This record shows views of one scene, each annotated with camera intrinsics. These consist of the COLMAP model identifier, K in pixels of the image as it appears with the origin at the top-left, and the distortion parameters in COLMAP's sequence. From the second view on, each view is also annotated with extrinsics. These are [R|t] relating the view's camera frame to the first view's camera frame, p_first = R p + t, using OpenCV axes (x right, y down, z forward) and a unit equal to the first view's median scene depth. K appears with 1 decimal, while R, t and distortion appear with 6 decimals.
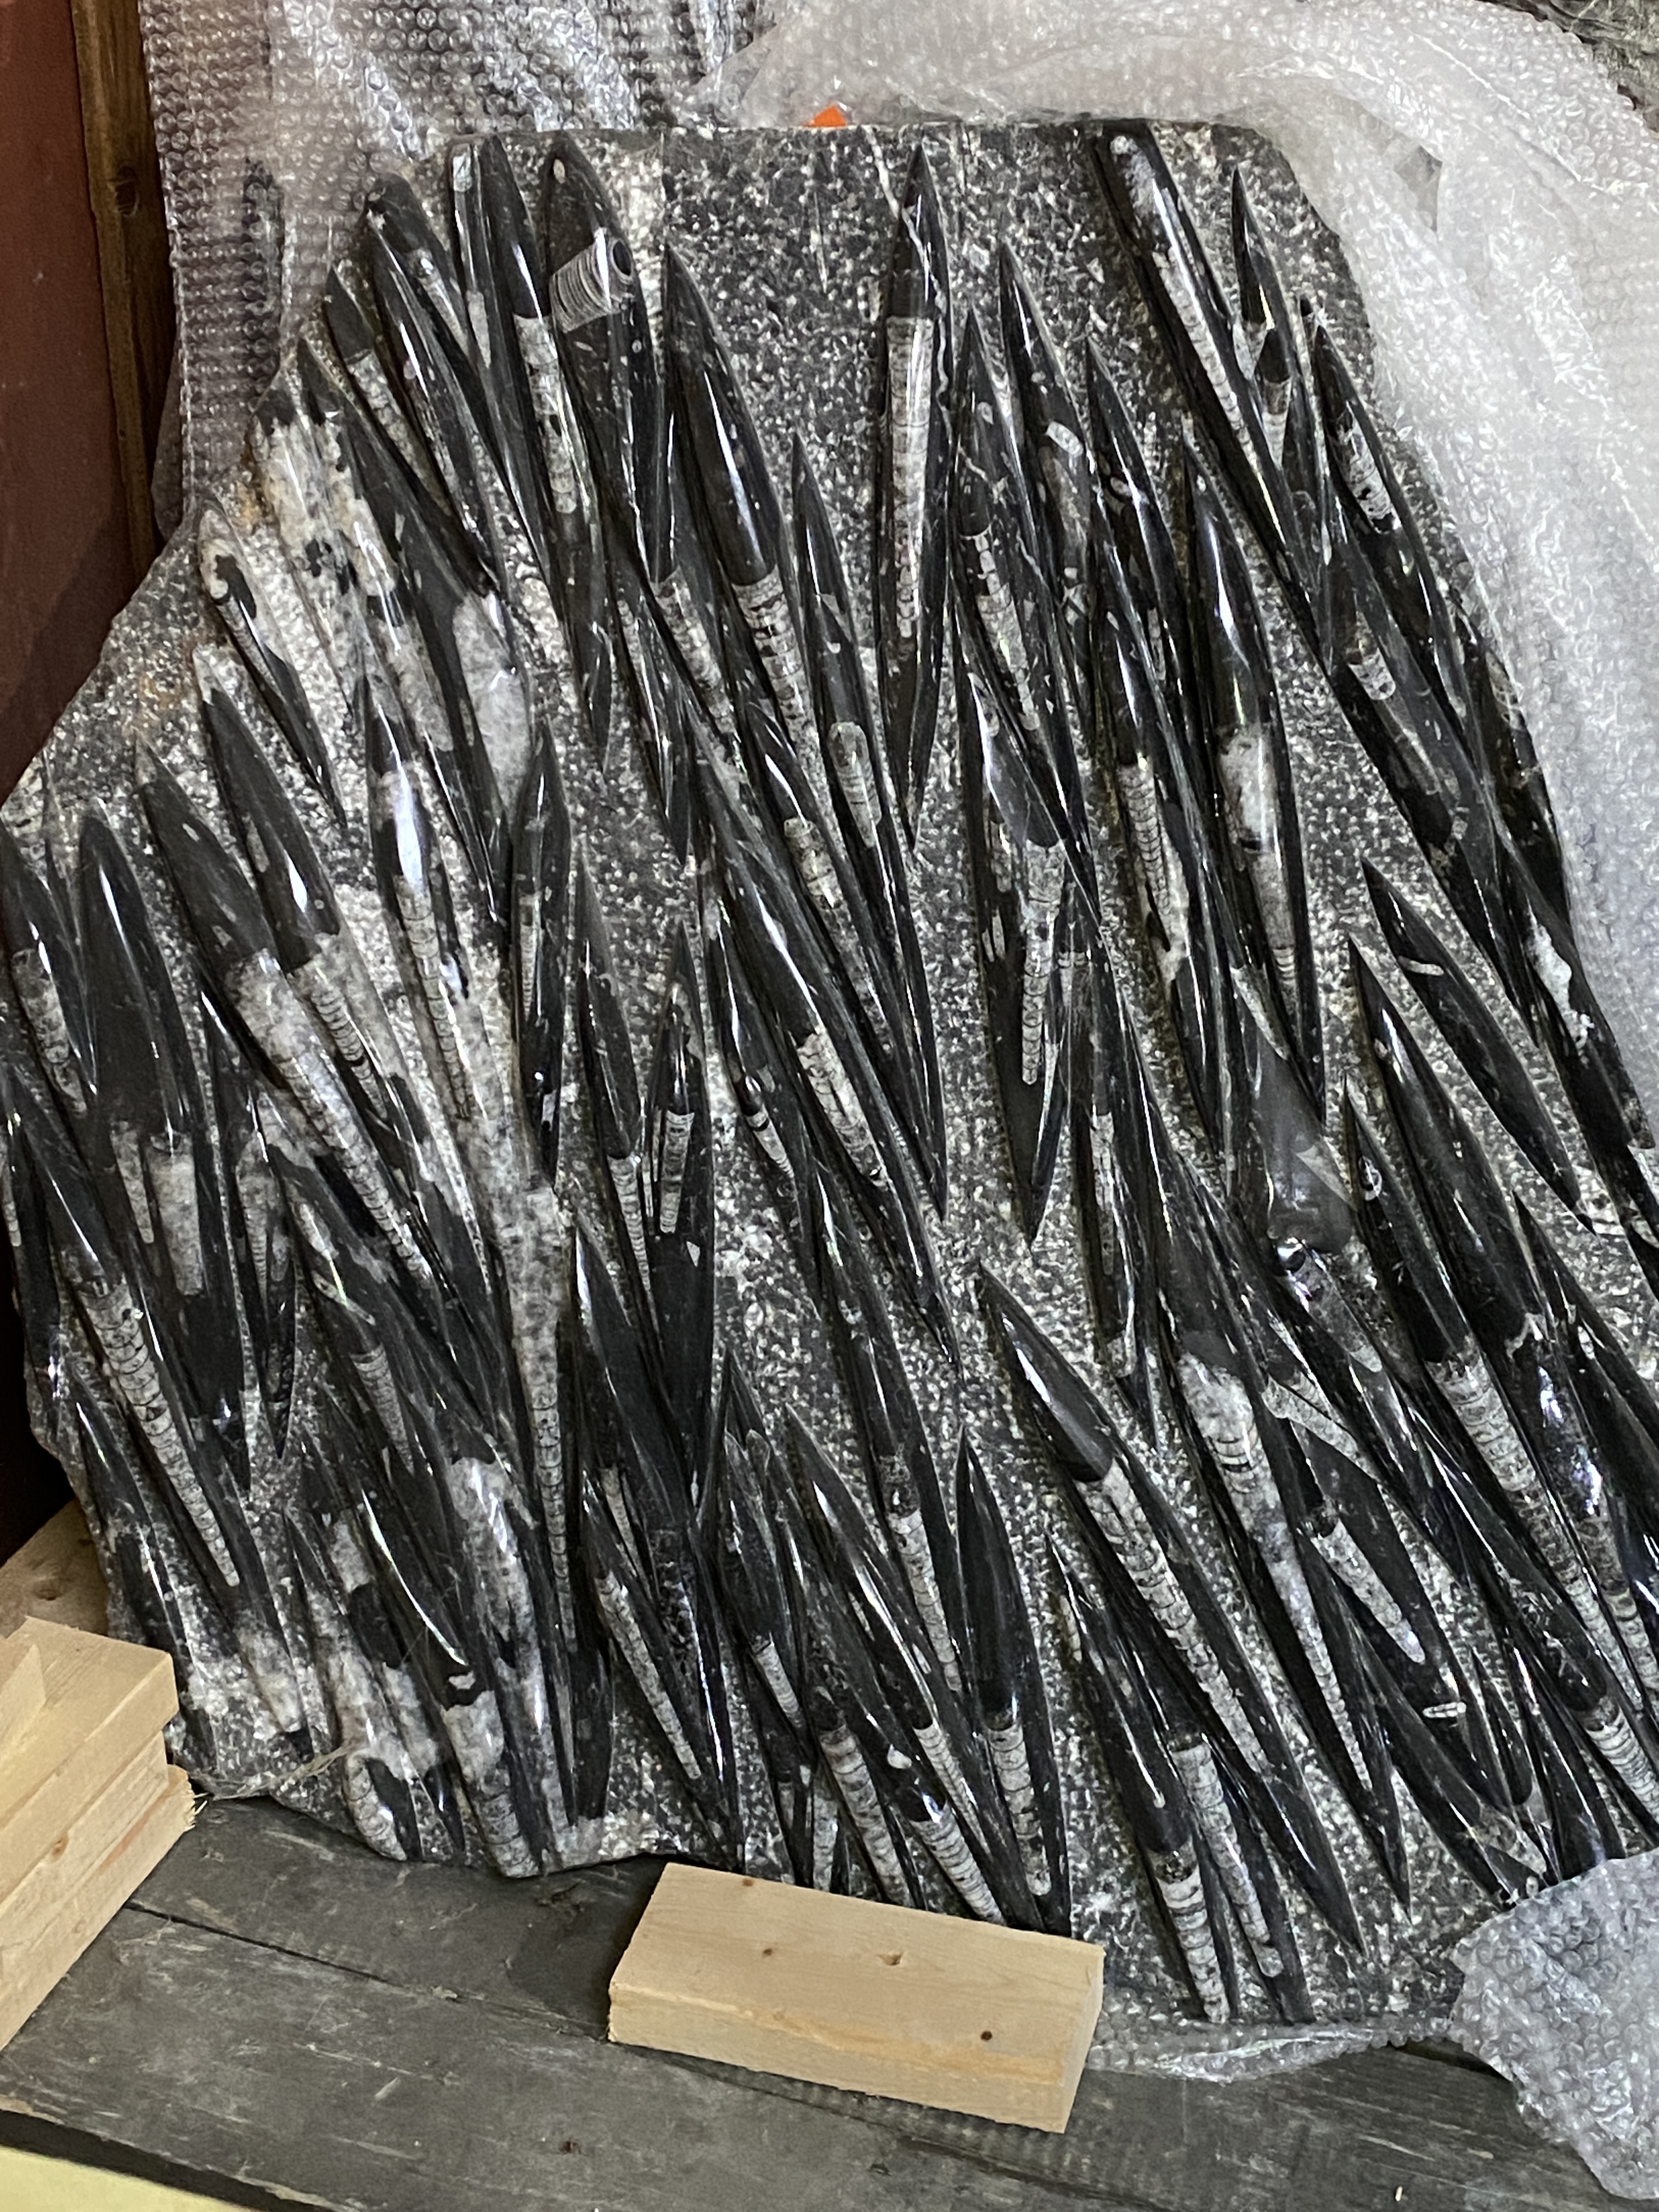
lens RADIAL K [[3112.6, 0, 846.4], [0, 3112.6, 1111.3], [0, 0, 1]] dist [0.030460, 0.000000]
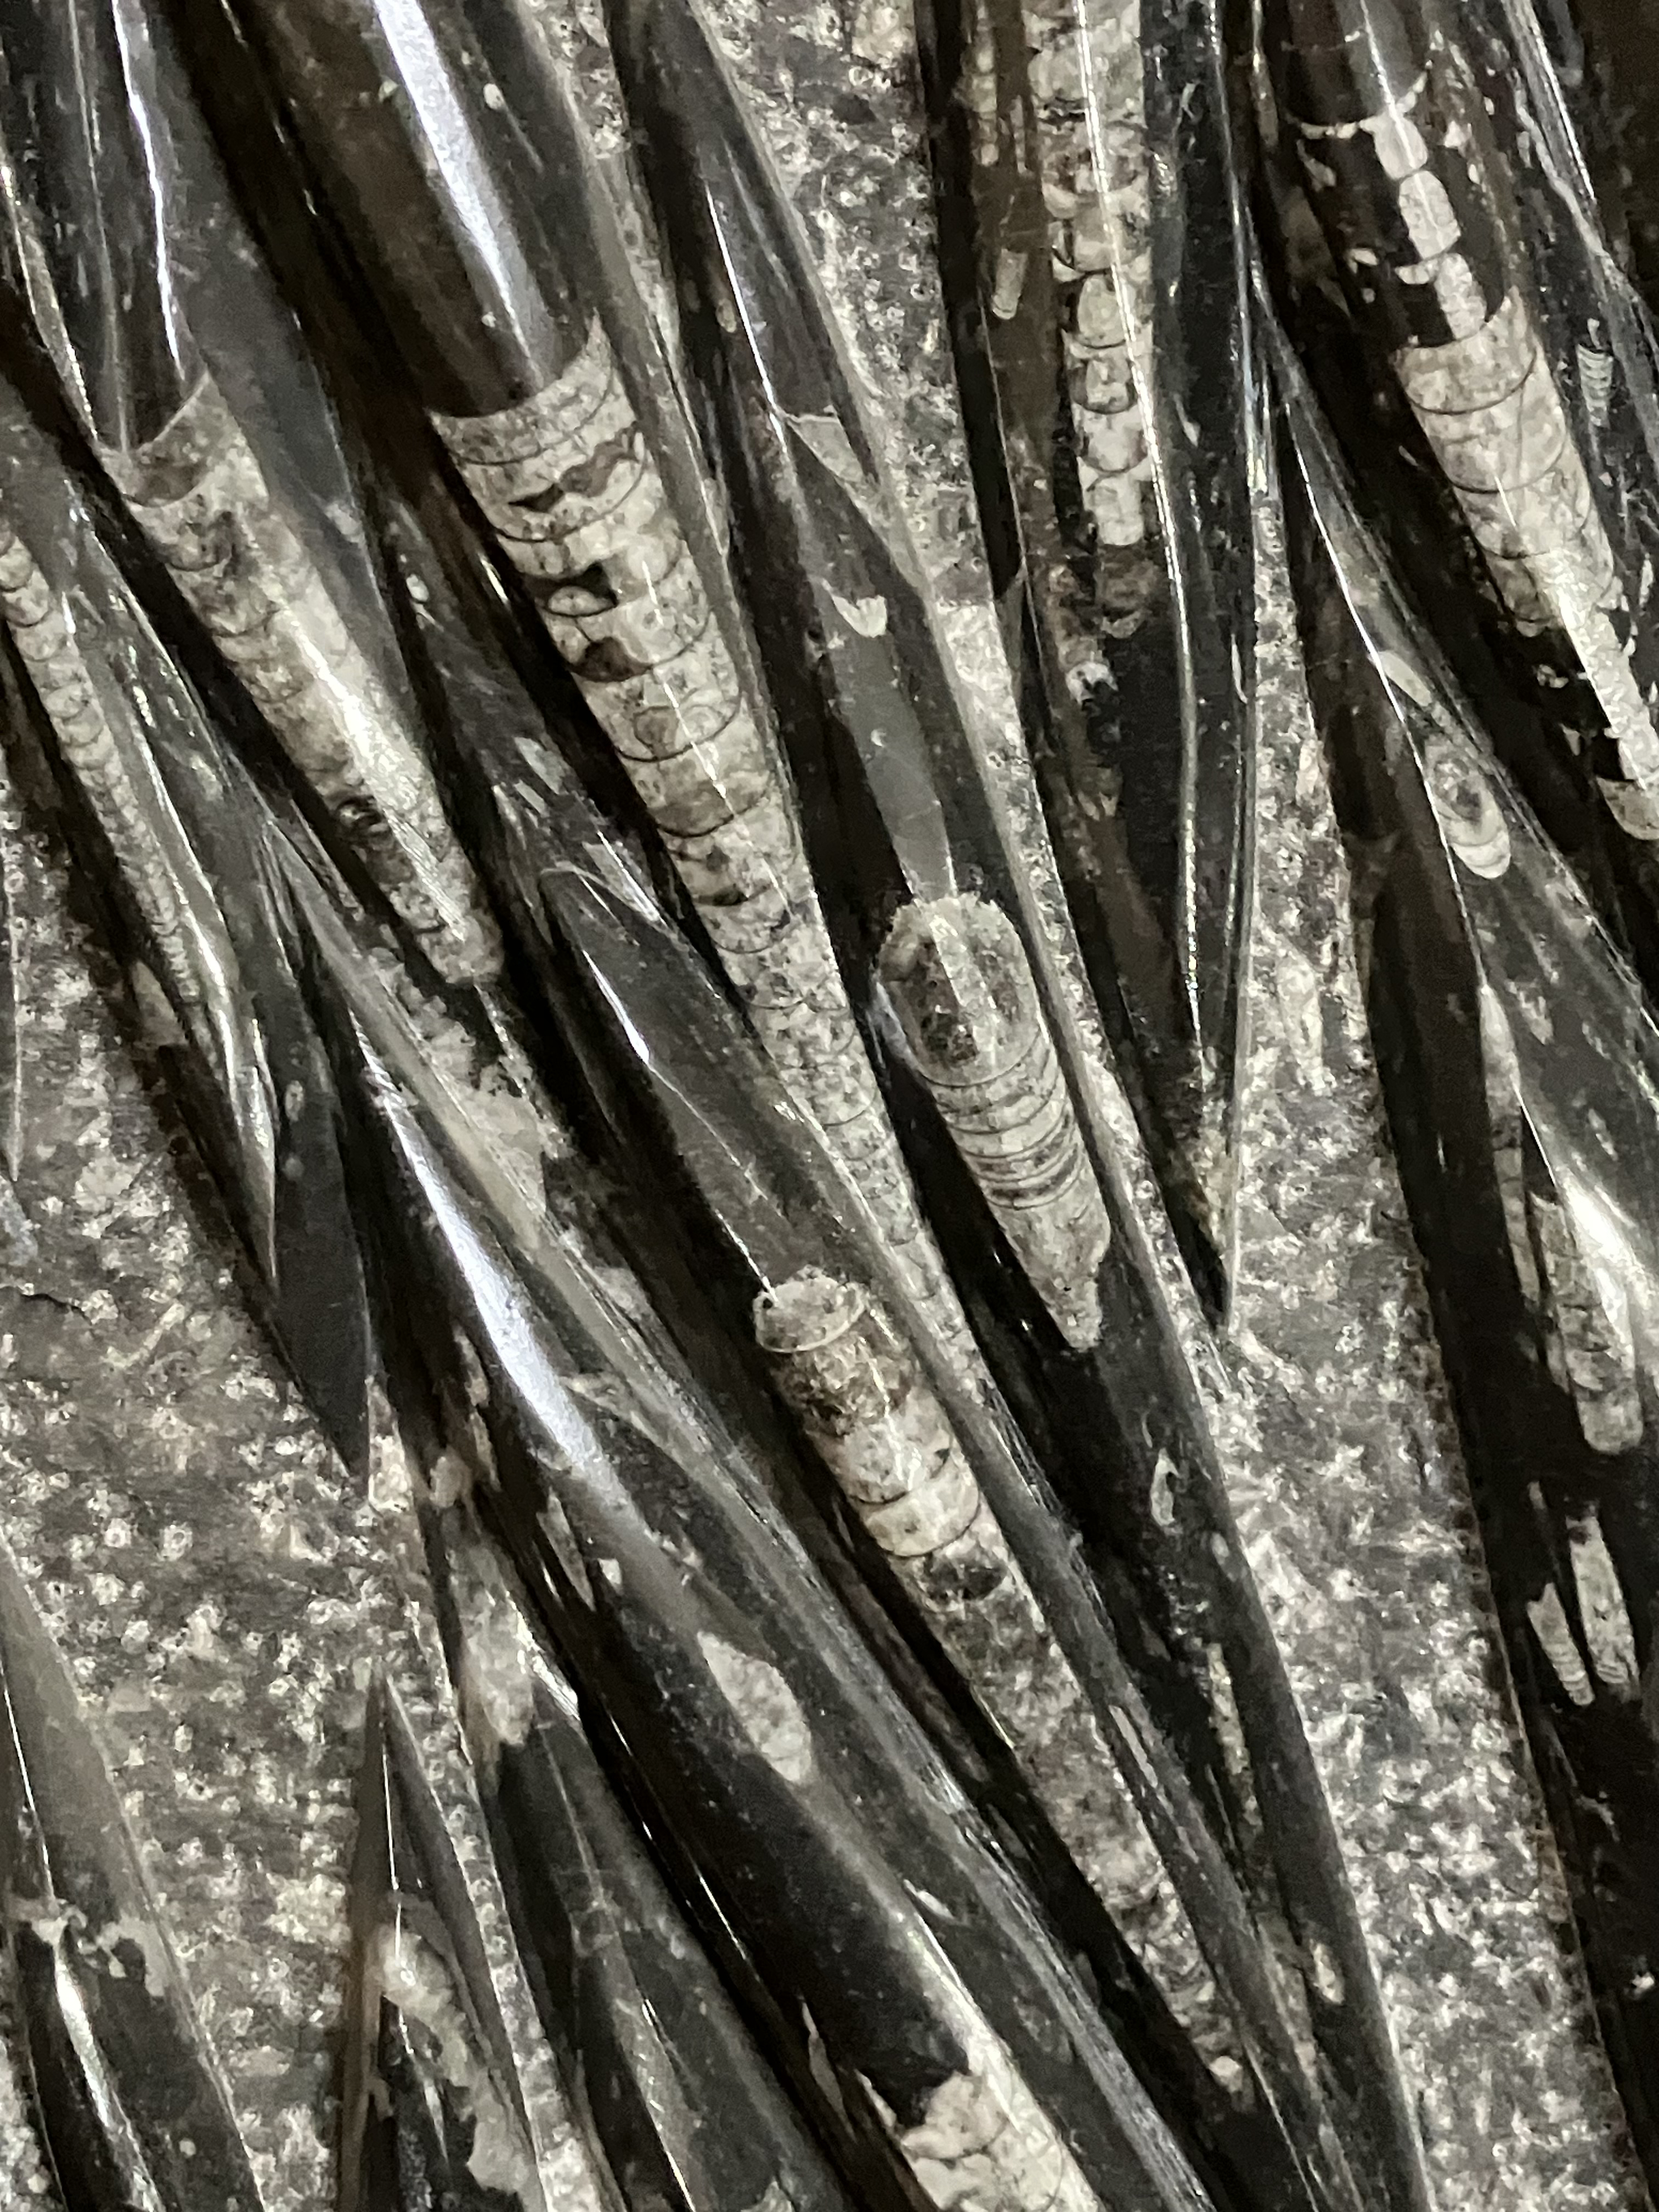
lens RADIAL K [[3550.1, 0, 867.2], [0, 3550.1, 1063.2], [0, 0, 1]] dist [0.094043, 0.000000]
pose [[0.977991, -0.133973, 0.159952, -0.054921], [0.137273, 0.990486, -0.009708, -0.107307], [-0.157129, 0.031452, 0.987077, 0.697409]]
